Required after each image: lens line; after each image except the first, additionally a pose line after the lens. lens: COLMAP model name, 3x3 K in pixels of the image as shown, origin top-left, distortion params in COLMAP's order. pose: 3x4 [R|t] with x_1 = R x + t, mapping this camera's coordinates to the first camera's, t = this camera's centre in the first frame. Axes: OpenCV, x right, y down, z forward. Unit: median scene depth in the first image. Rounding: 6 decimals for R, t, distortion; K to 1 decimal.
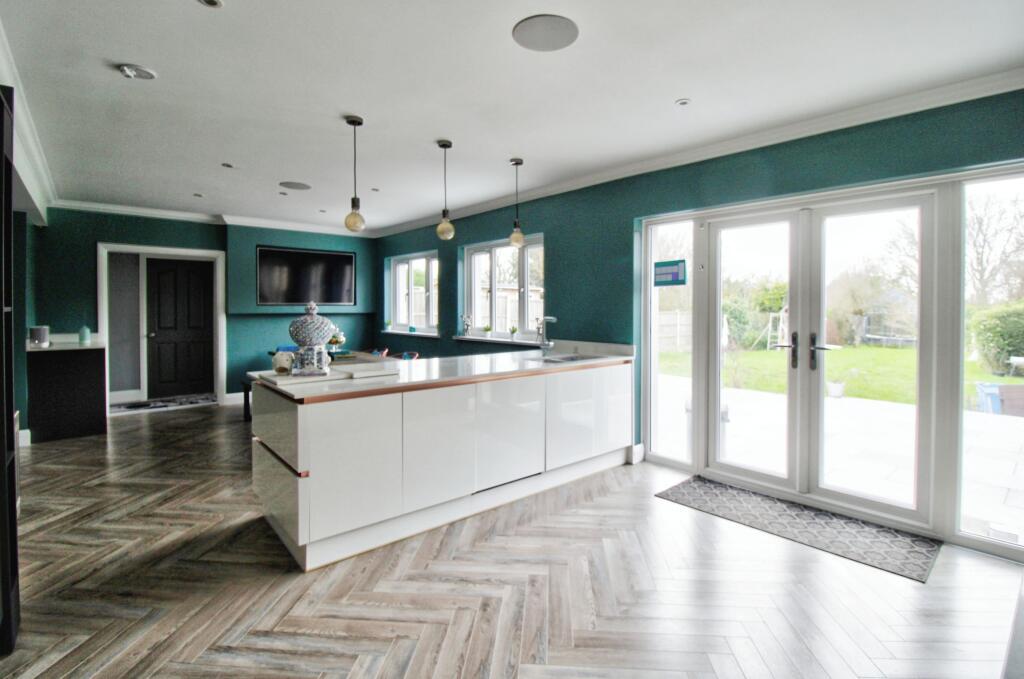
lens RADIAL K [[481.3, 0, 534.4], [0, 481.3, 318.3], [0, 0, 1]] dist [-0.017644, -0.000875]
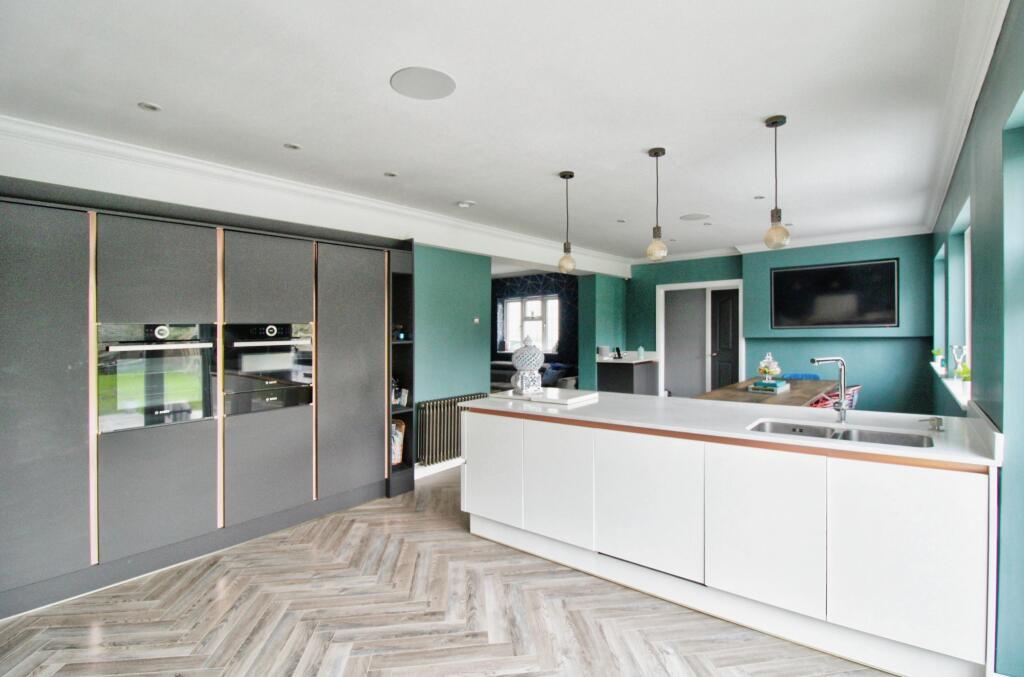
lens RADIAL K [[481.3, 0, 515.7], [0, 481.3, 334.9], [0, 0, 1]] dist [-0.017644, -0.000875]
pose [[0.172864, 0.007391, -0.984918, 0.553038], [-0.004462, 0.999967, 0.006721, -0.035454], [0.984936, 0.003233, 0.172892, 0.529716]]
